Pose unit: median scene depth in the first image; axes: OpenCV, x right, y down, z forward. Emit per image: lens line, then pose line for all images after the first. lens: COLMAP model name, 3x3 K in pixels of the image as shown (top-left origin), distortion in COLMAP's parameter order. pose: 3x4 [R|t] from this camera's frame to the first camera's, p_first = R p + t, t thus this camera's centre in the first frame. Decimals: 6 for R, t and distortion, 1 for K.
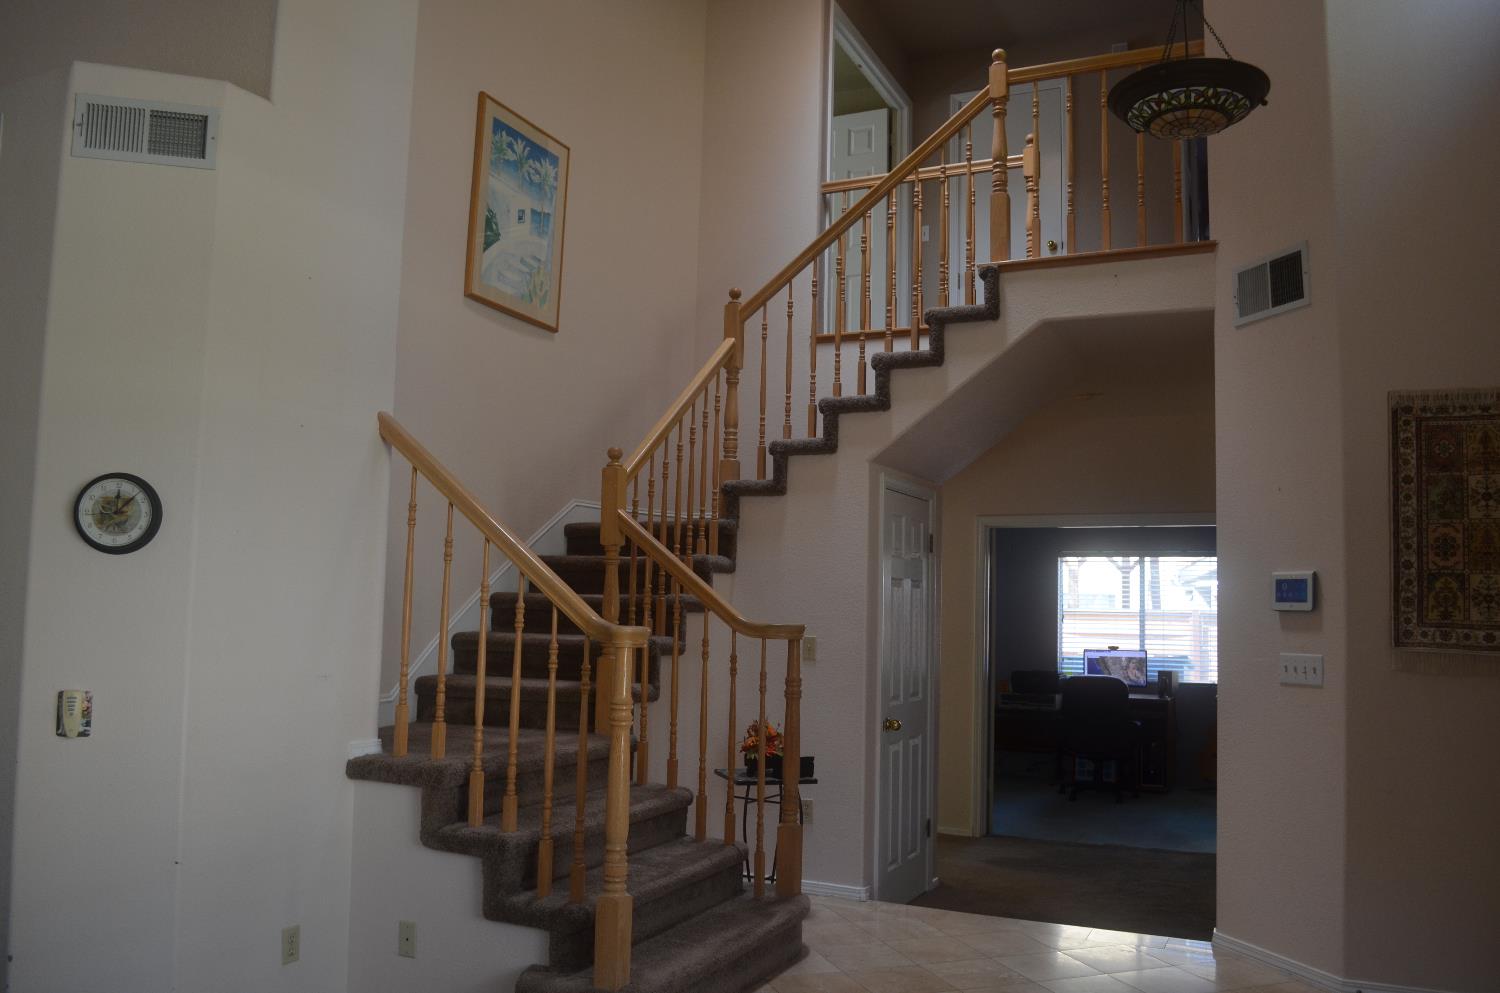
lens RADIAL K [[1176.8, 0, 752.0], [0, 1176.8, 513.2], [0, 0, 1]] dist [-0.078838, 0.010191]
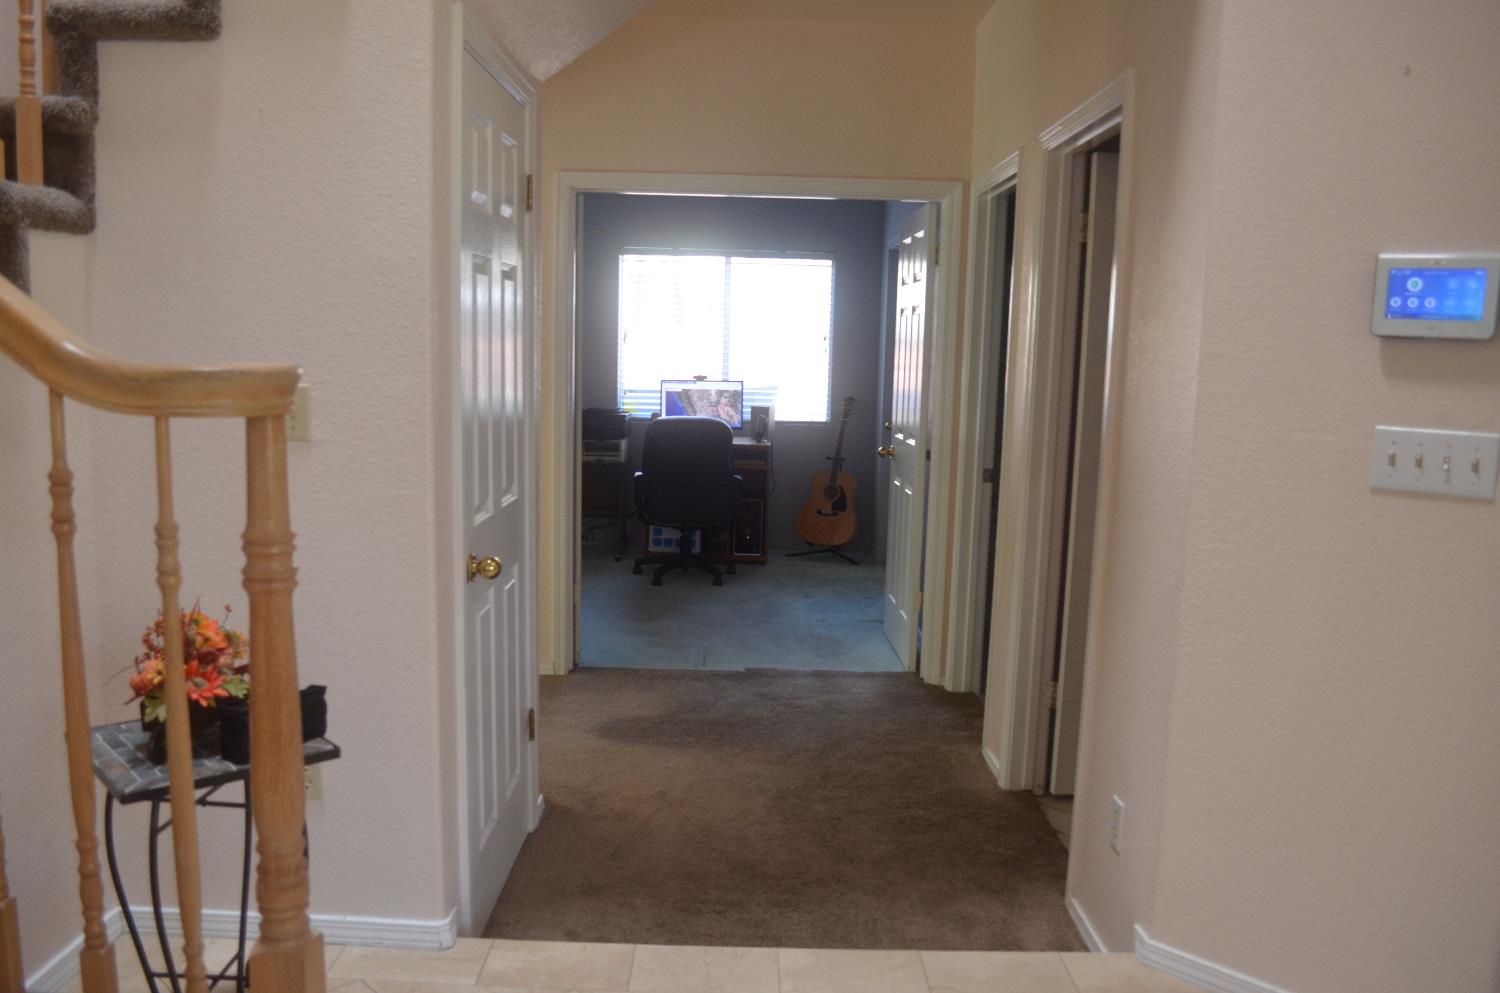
lens RADIAL K [[1176.8, 0, 752.0], [0, 1176.8, 513.2], [0, 0, 1]] dist [-0.078838, 0.010191]
pose [[0.900287, -0.062464, 0.430791, 0.012948], [-0.041953, 0.972592, 0.228701, 0.040999], [-0.433270, -0.223969, 0.872992, 0.485454]]
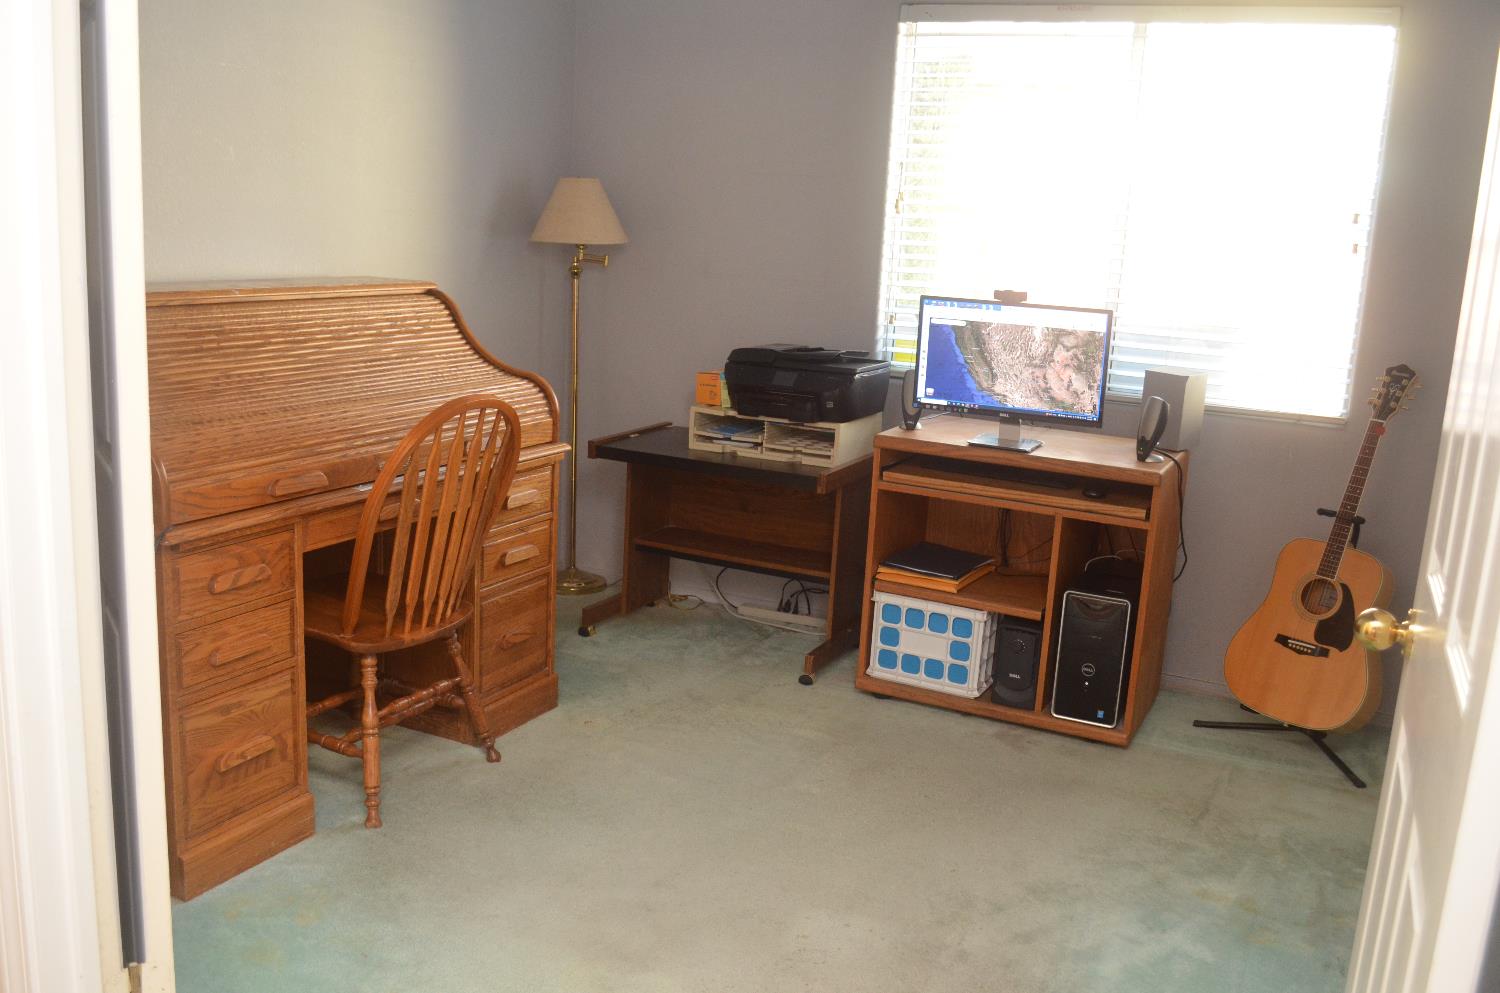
lens RADIAL K [[1359.6, 0, 750.0], [0, 1359.6, 496.5], [0, 0, 1]] dist [-0.068991, 0.009469]
pose [[0.999316, 0.029136, 0.022789, 0.369851], [-0.034518, 0.955975, 0.291412, 0.099720], [-0.013296, -0.291999, 0.956326, 1.008726]]
